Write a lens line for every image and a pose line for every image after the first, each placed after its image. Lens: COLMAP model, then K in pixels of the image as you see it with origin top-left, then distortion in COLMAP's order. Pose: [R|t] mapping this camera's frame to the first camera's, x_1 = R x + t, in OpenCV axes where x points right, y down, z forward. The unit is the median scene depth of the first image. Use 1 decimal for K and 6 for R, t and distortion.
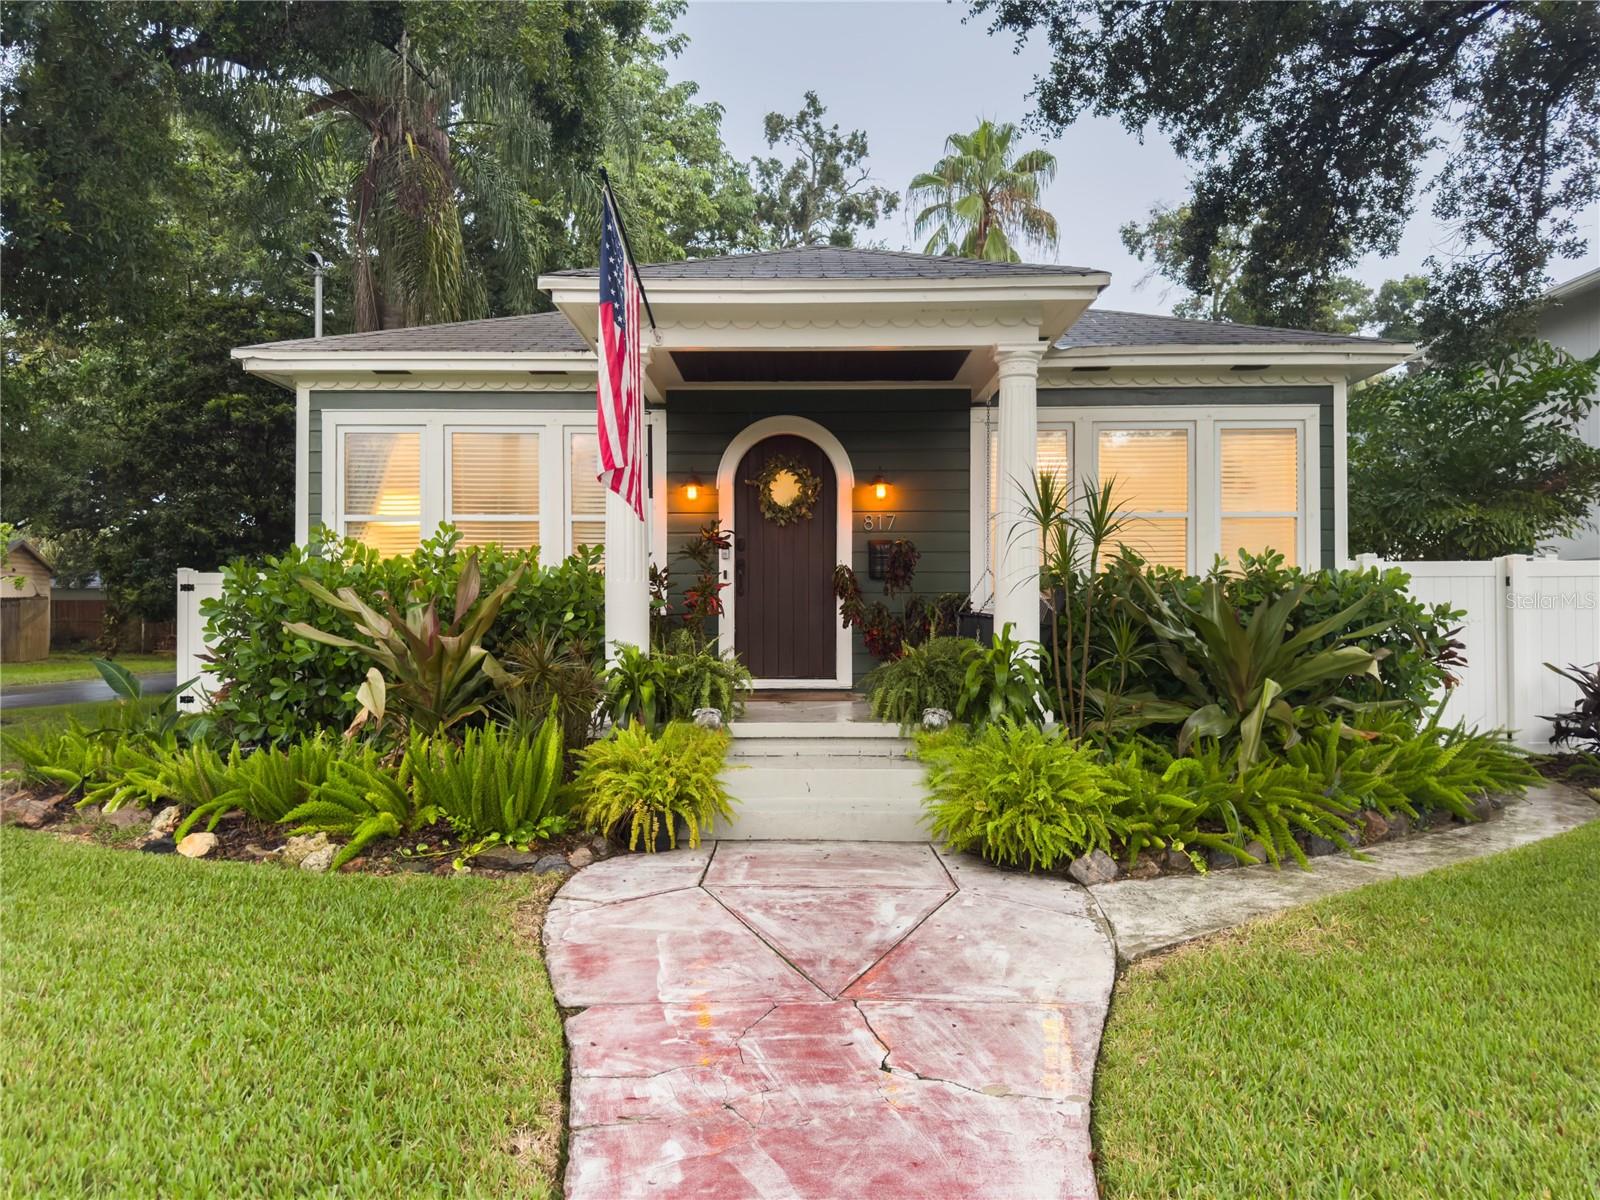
lens RADIAL K [[1115.8, 0, 797.4], [0, 1115.8, 603.5], [0, 0, 1]] dist [0.080802, -0.102663]
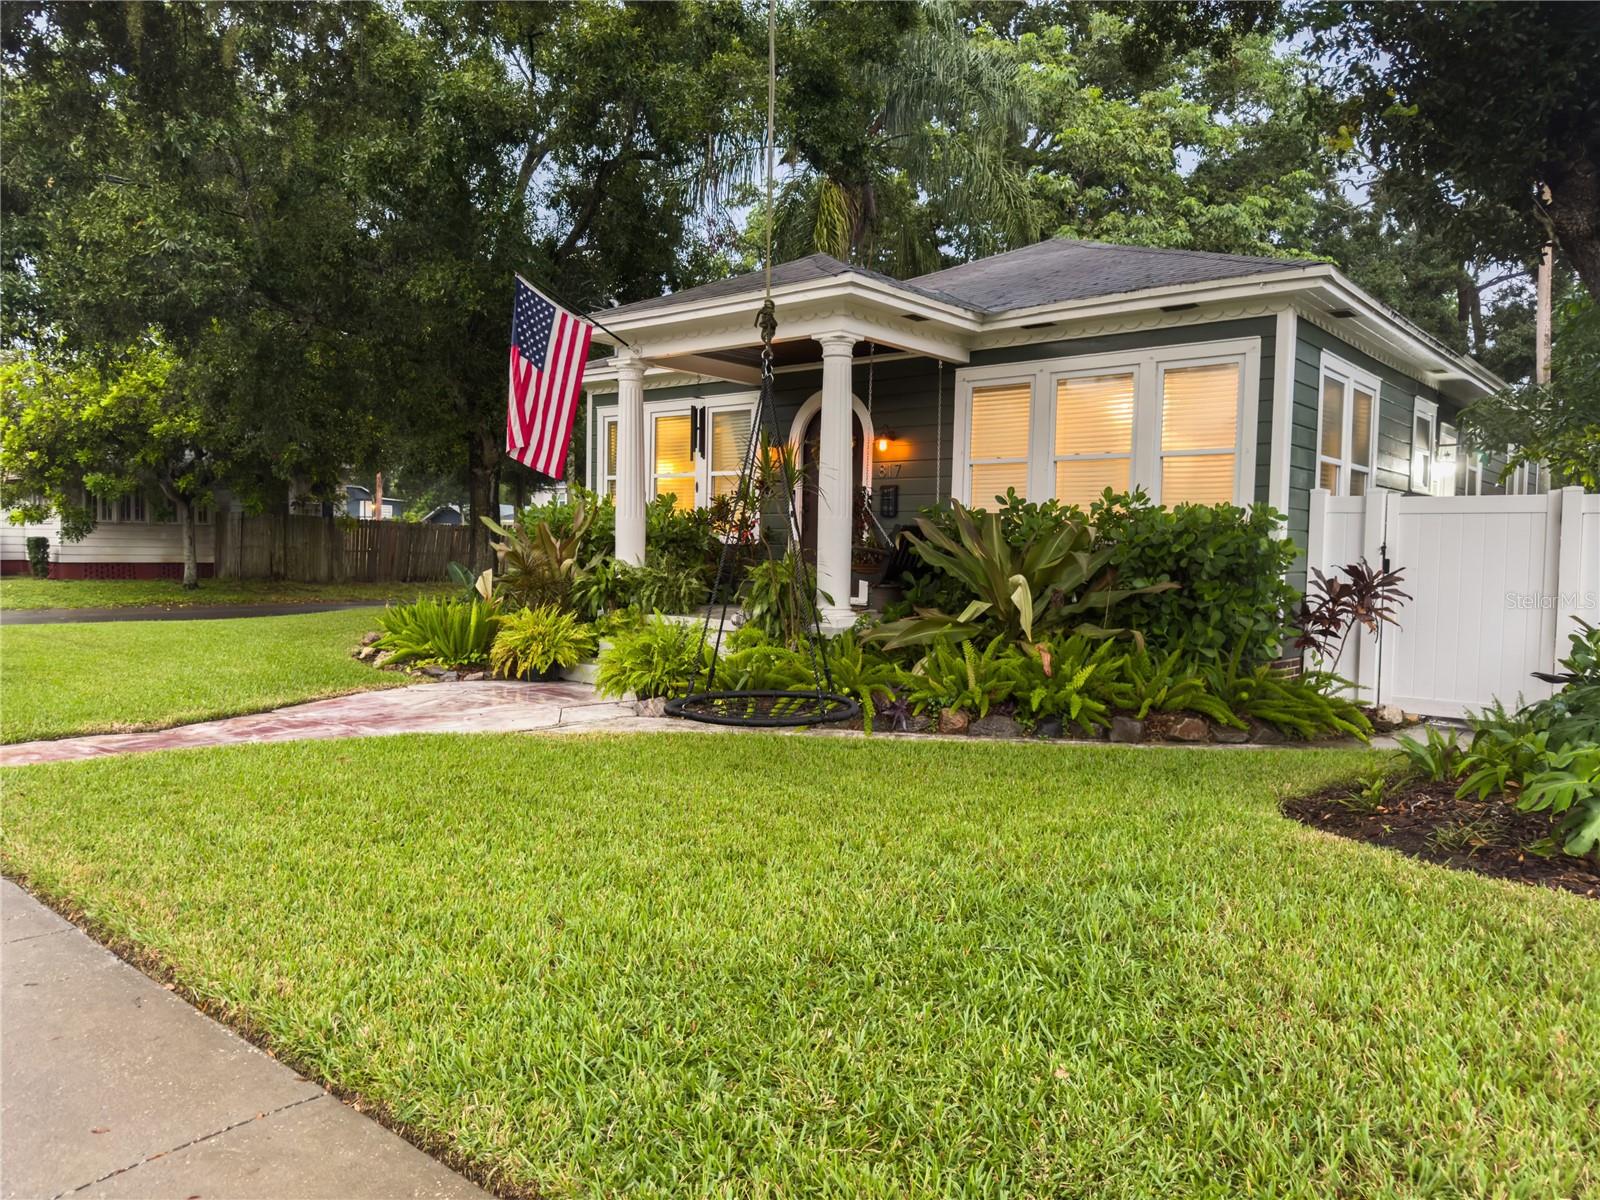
lens RADIAL K [[1115.8, 0, 797.4], [0, 1115.8, 603.5], [0, 0, 1]] dist [0.080802, -0.102663]
pose [[0.771399, 0.047630, -0.634567, 1.007237], [-0.011111, 0.998051, 0.061406, -0.001841], [0.636255, -0.040317, 0.770425, -0.016513]]
